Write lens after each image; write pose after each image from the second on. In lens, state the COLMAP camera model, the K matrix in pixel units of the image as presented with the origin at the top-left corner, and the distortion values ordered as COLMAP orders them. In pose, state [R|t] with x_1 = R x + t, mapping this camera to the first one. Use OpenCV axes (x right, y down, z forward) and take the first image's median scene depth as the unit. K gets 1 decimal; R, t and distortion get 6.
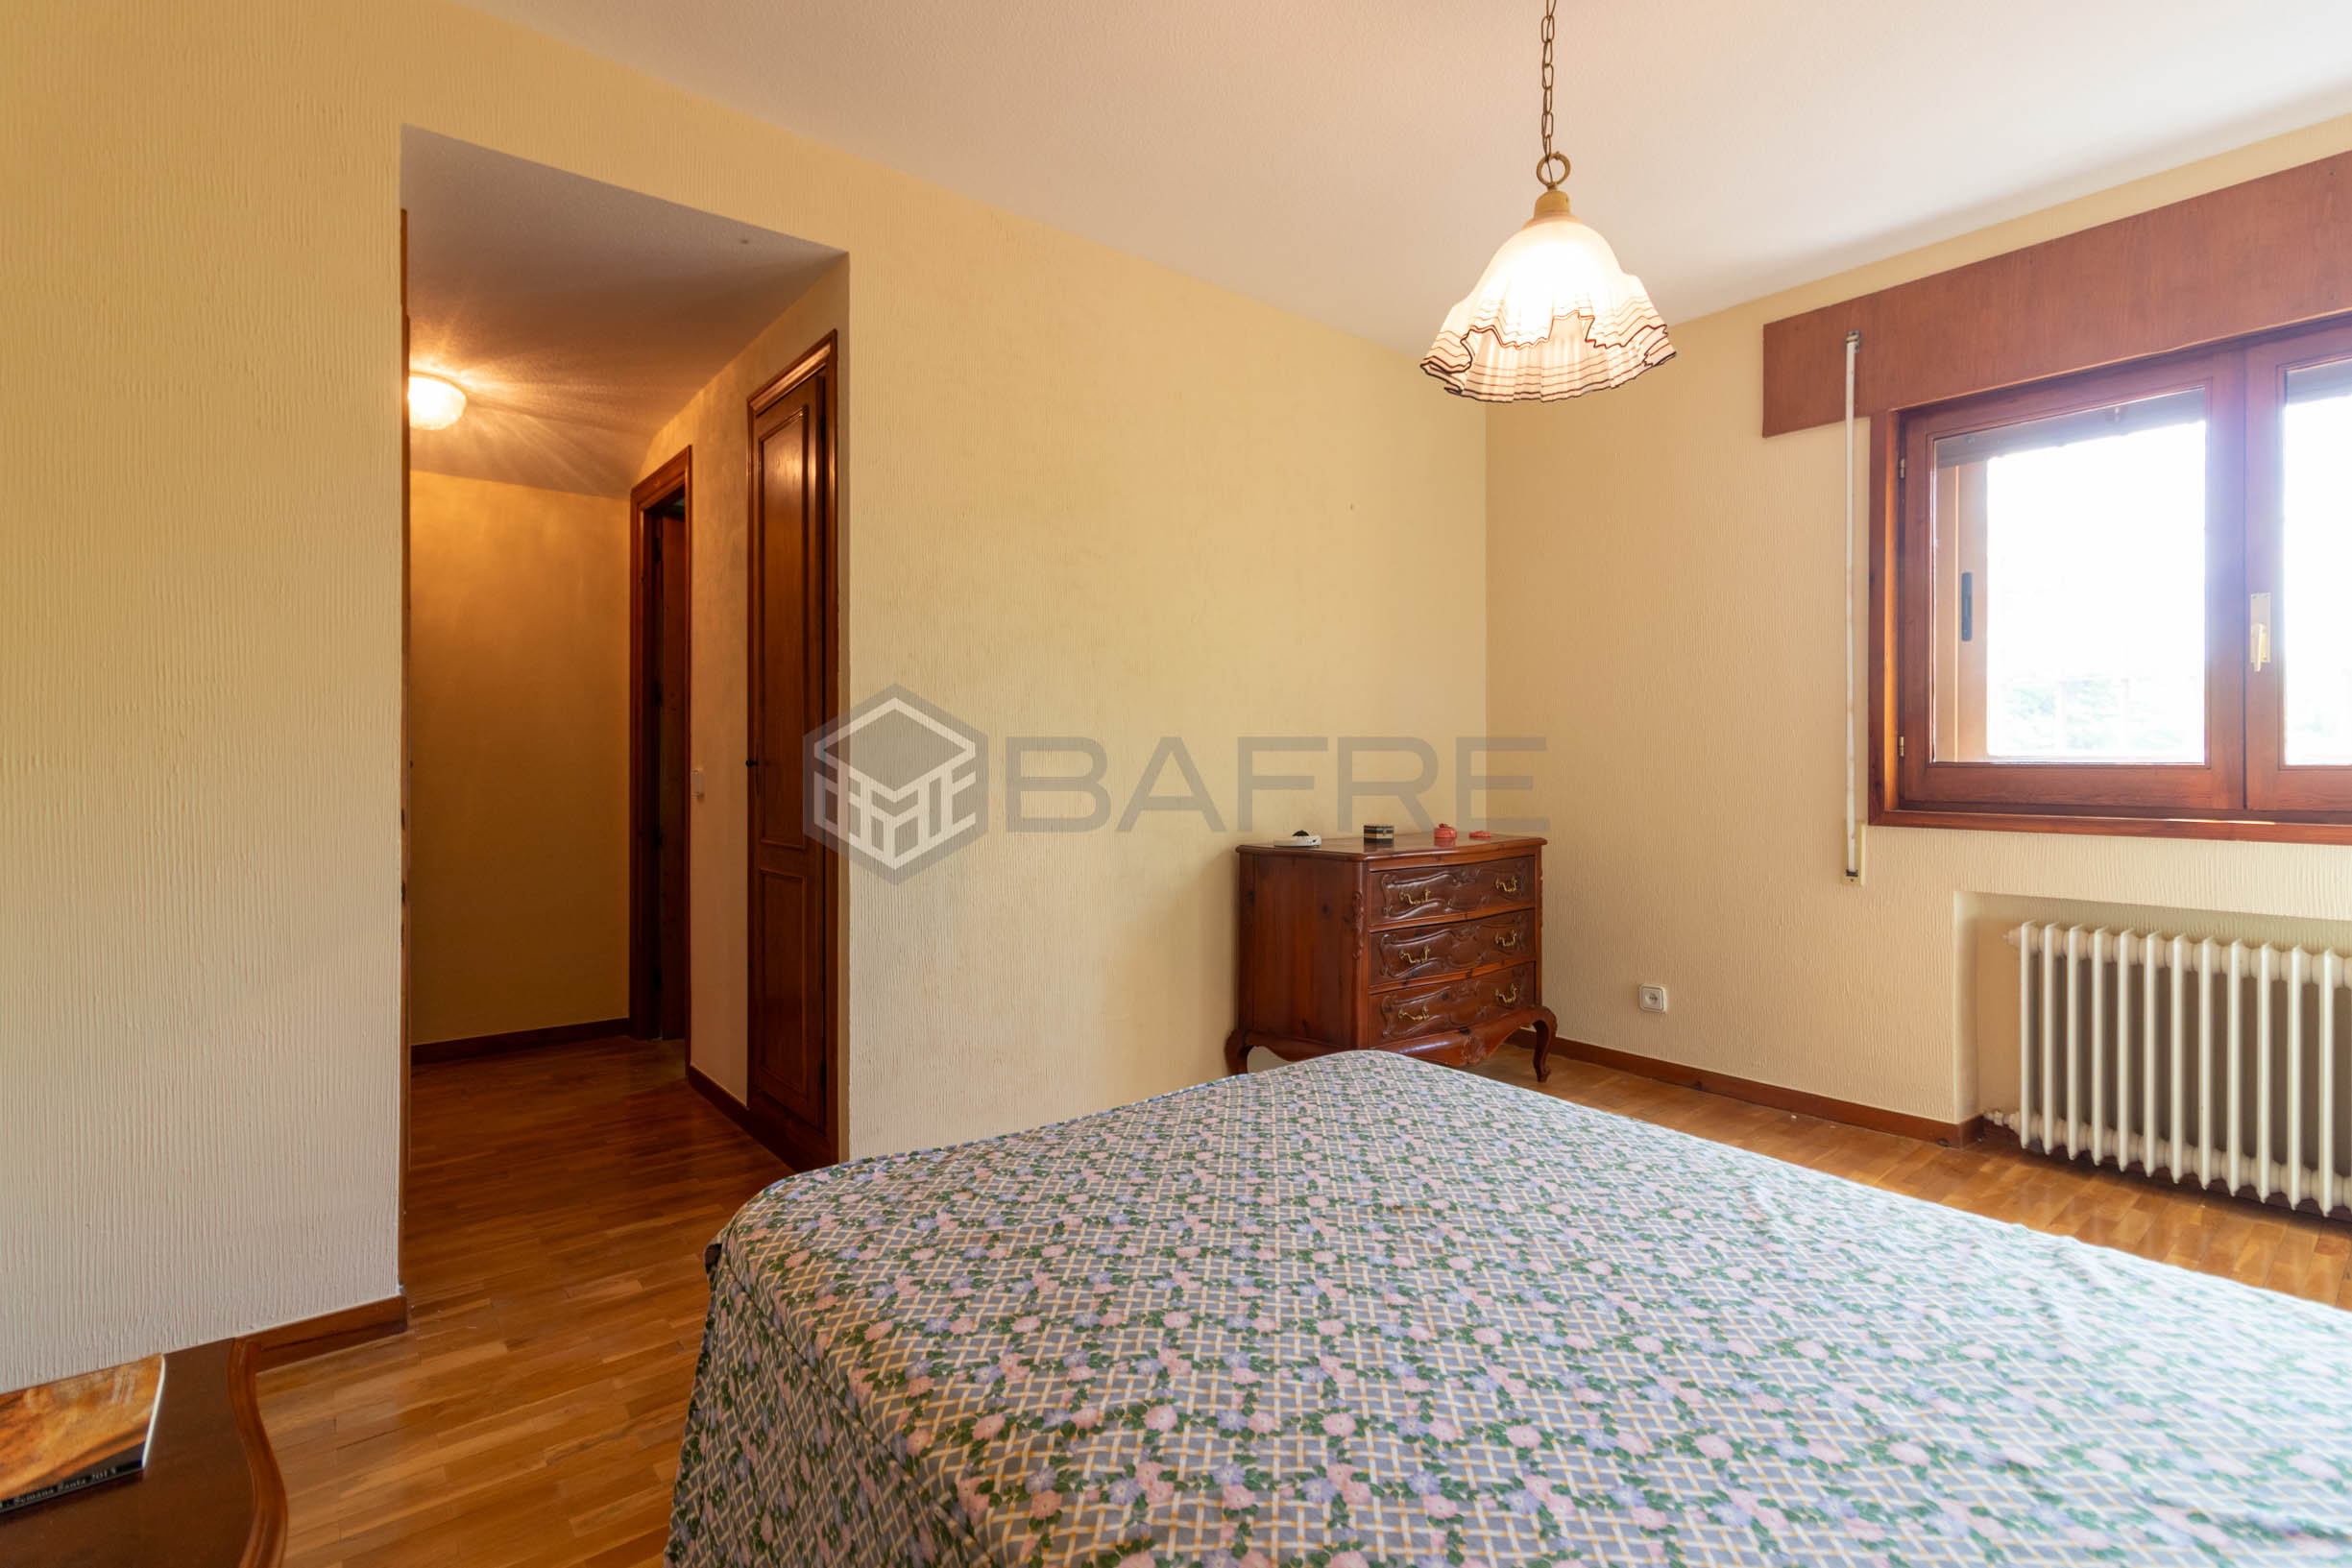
lens RADIAL K [[1096.2, 0, 1184.0], [0, 1096.2, 759.9], [0, 0, 1]] dist [0.000209, 0.001112]
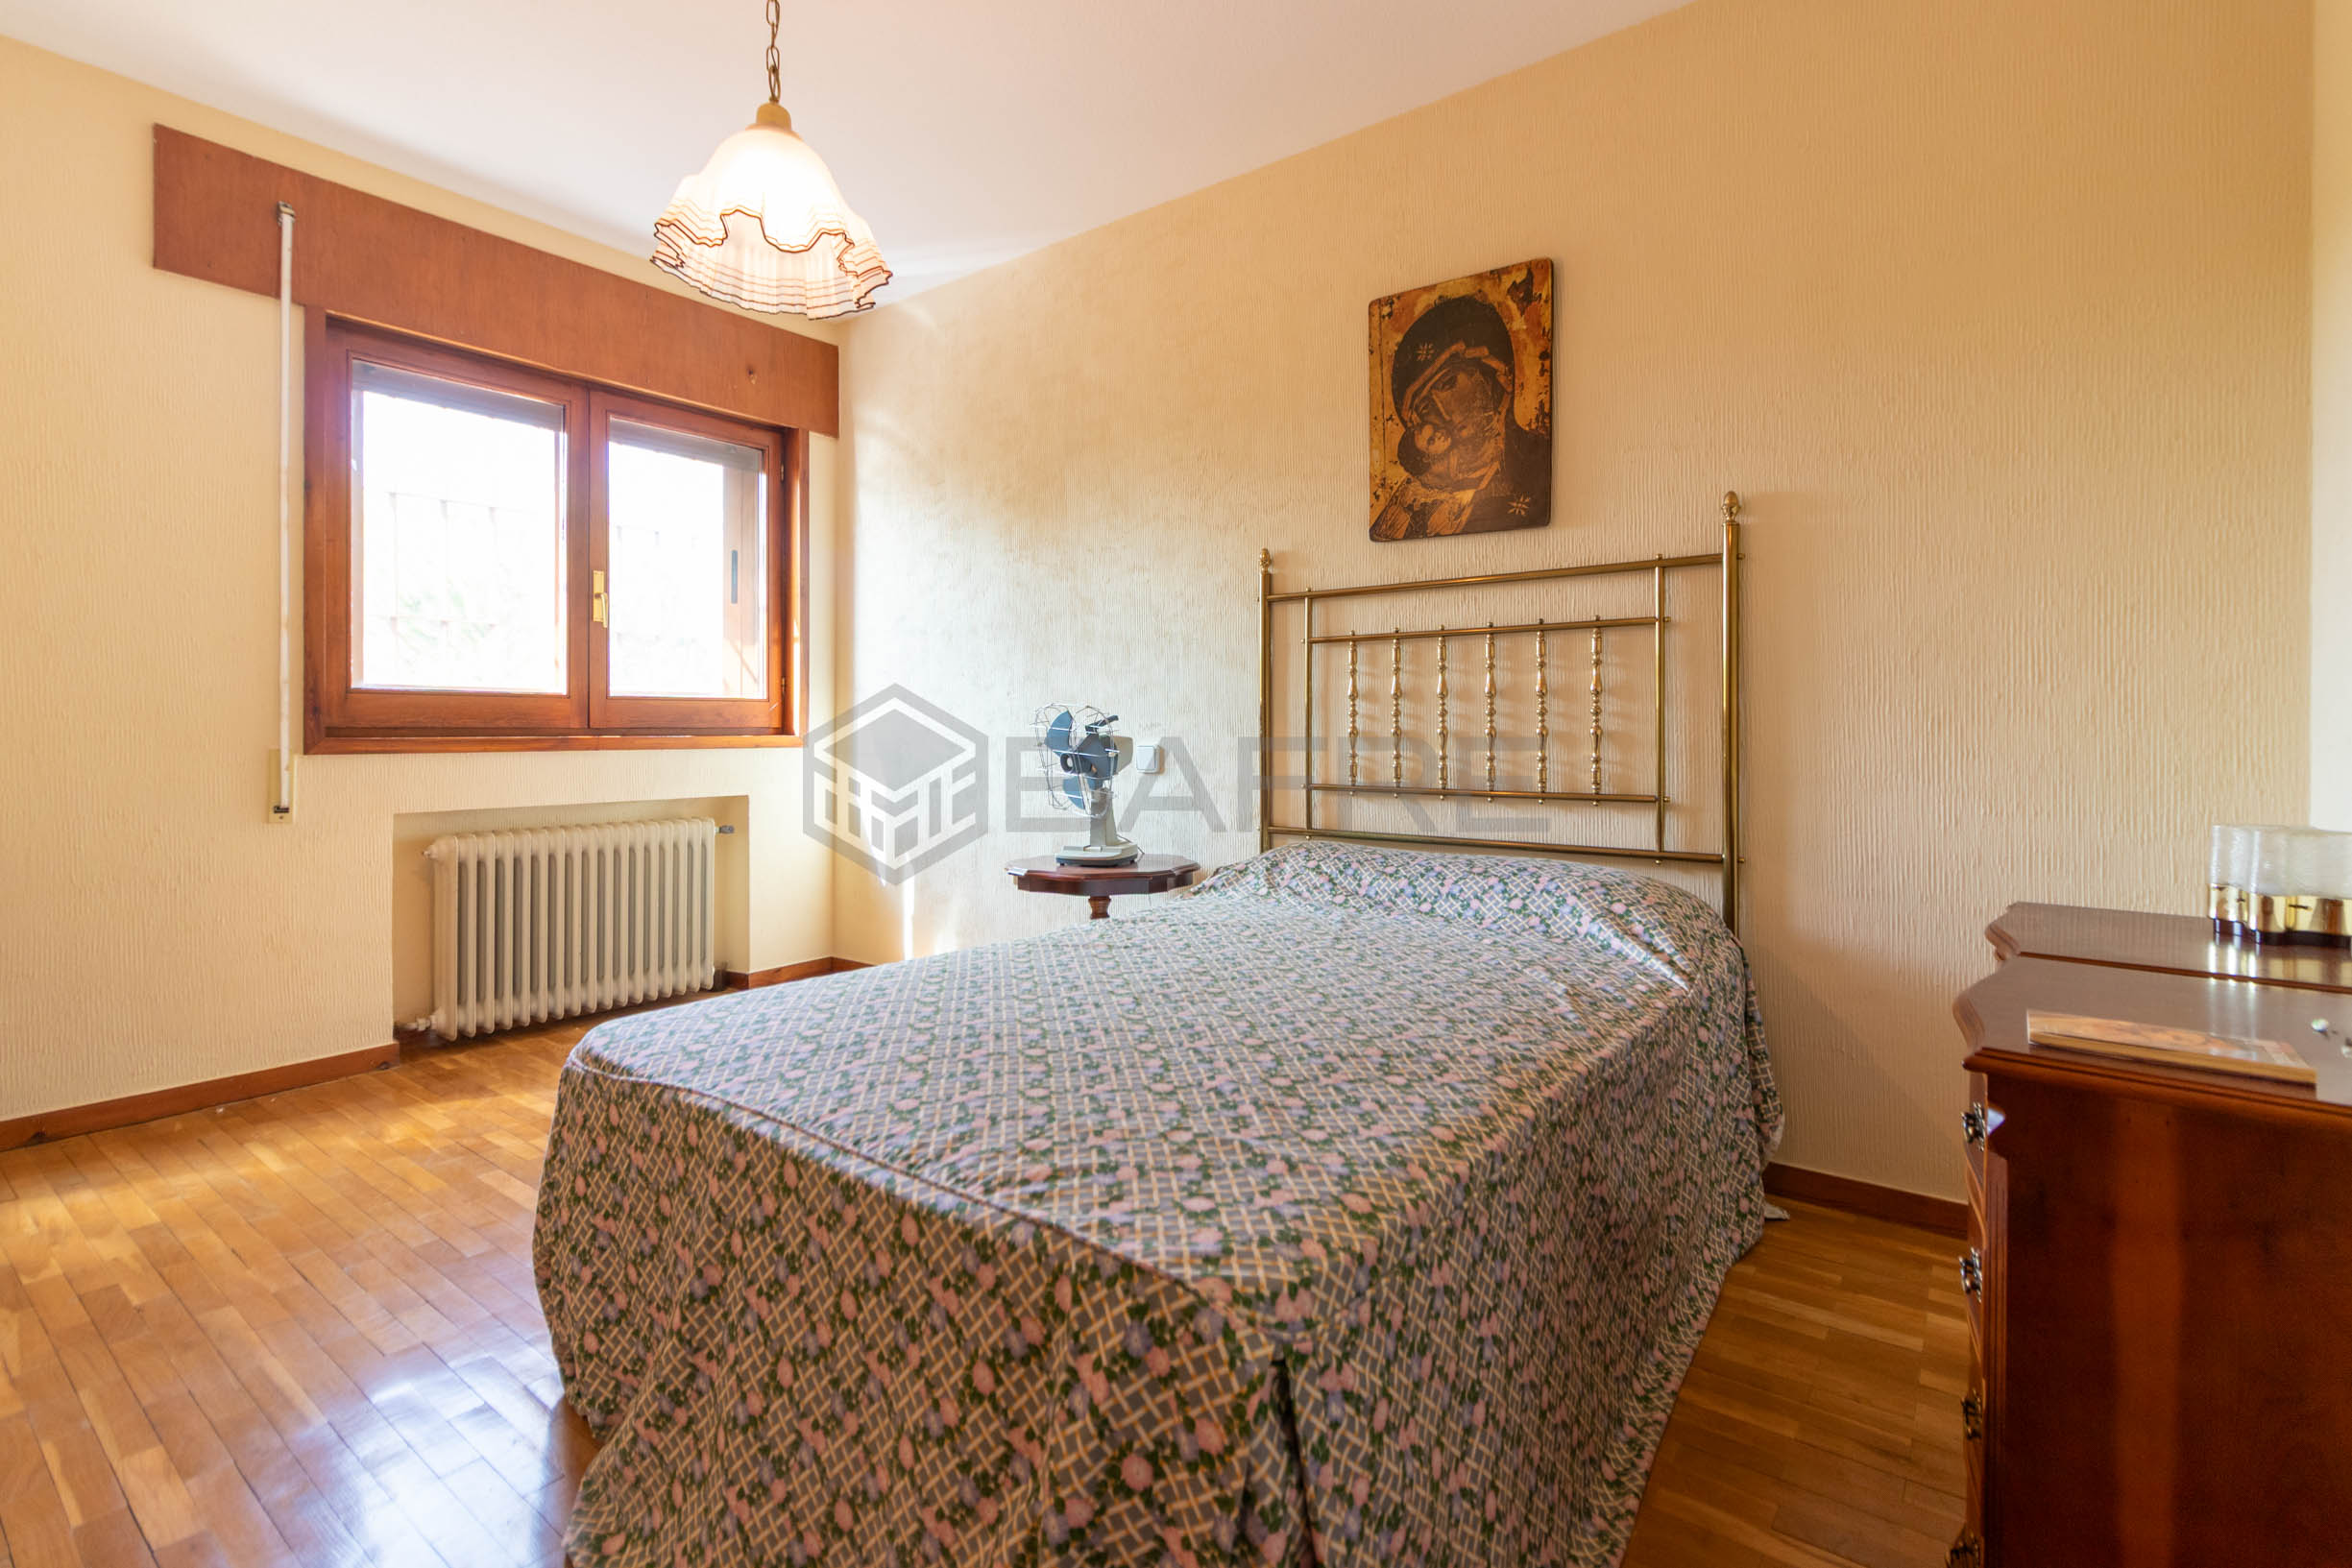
lens RADIAL K [[1096.2, 0, 1169.6], [0, 1096.2, 731.6], [0, 0, 1]] dist [0.000209, 0.001112]
pose [[-0.237084, -0.004259, 0.971480, -0.549904], [-0.002662, 0.999989, 0.003735, 0.044133], [-0.971486, -0.001700, -0.237092, 0.649254]]
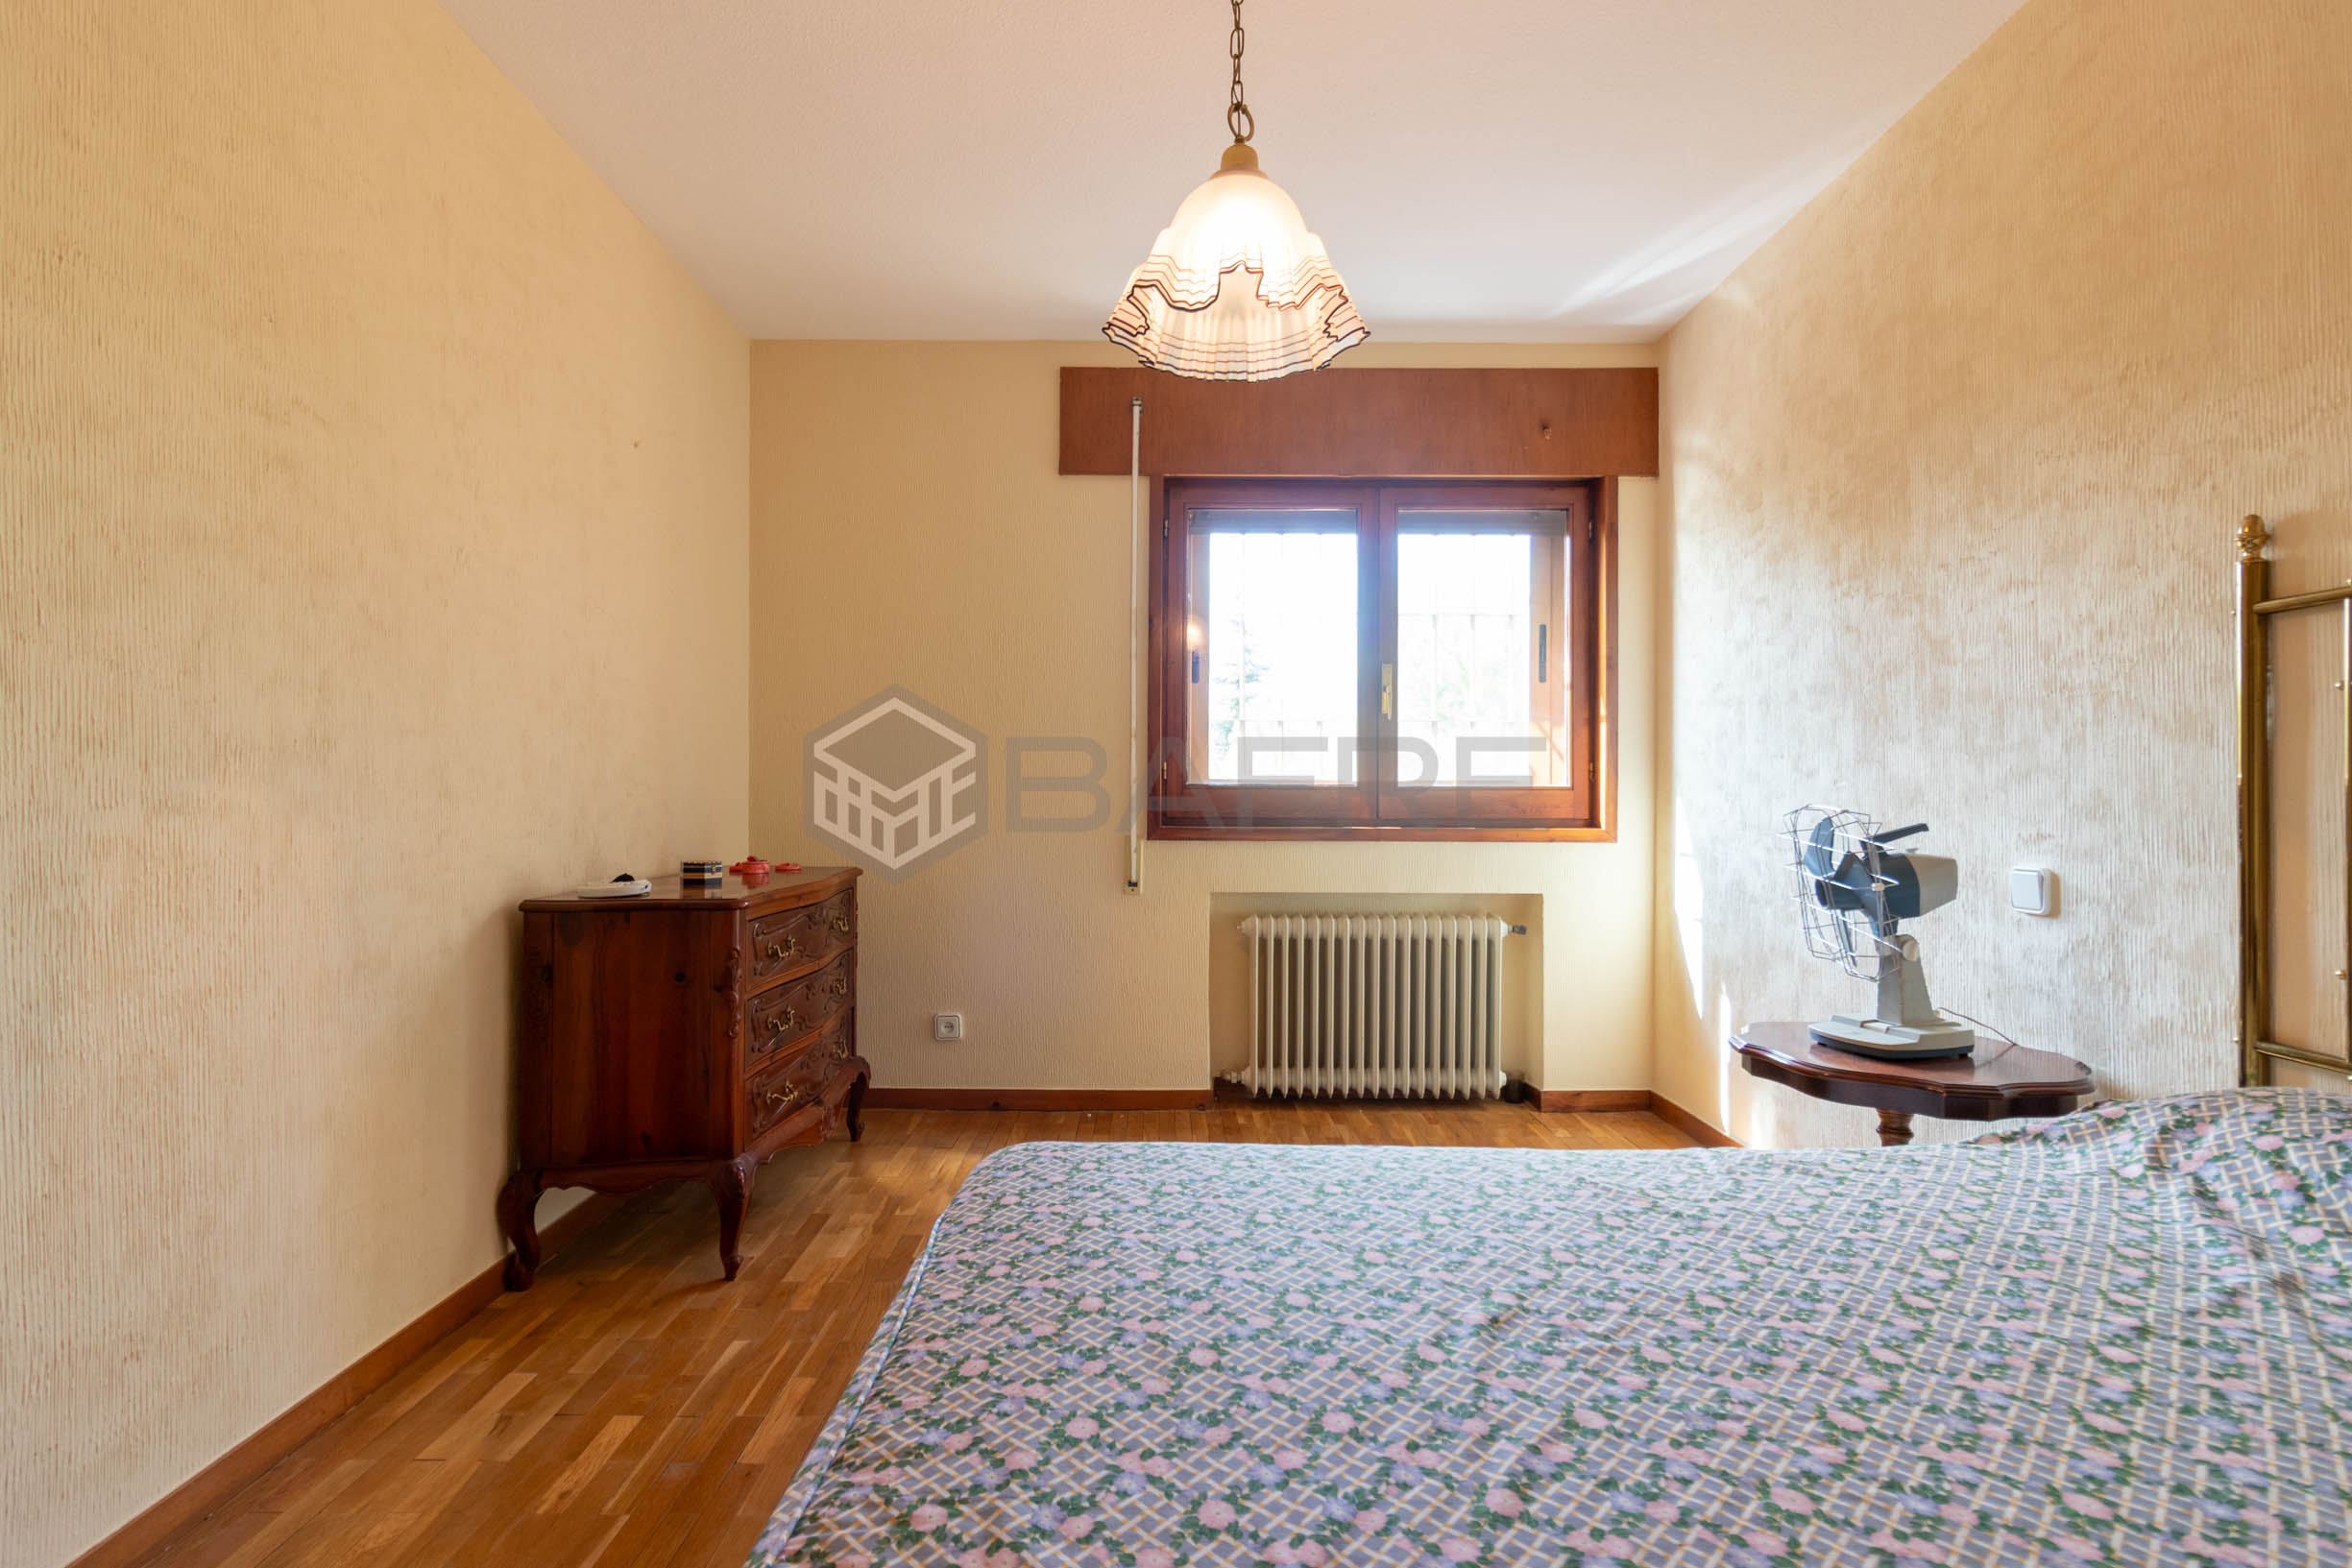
lens RADIAL K [[1096.2, 0, 1163.4], [0, 1096.2, 791.6], [0, 0, 1]] dist [0.000209, 0.001112]
pose [[0.630834, 0.001433, 0.775917, -0.299662], [-0.004298, 0.999989, 0.001648, 0.009881], [-0.775906, -0.004374, 0.630833, 0.350032]]
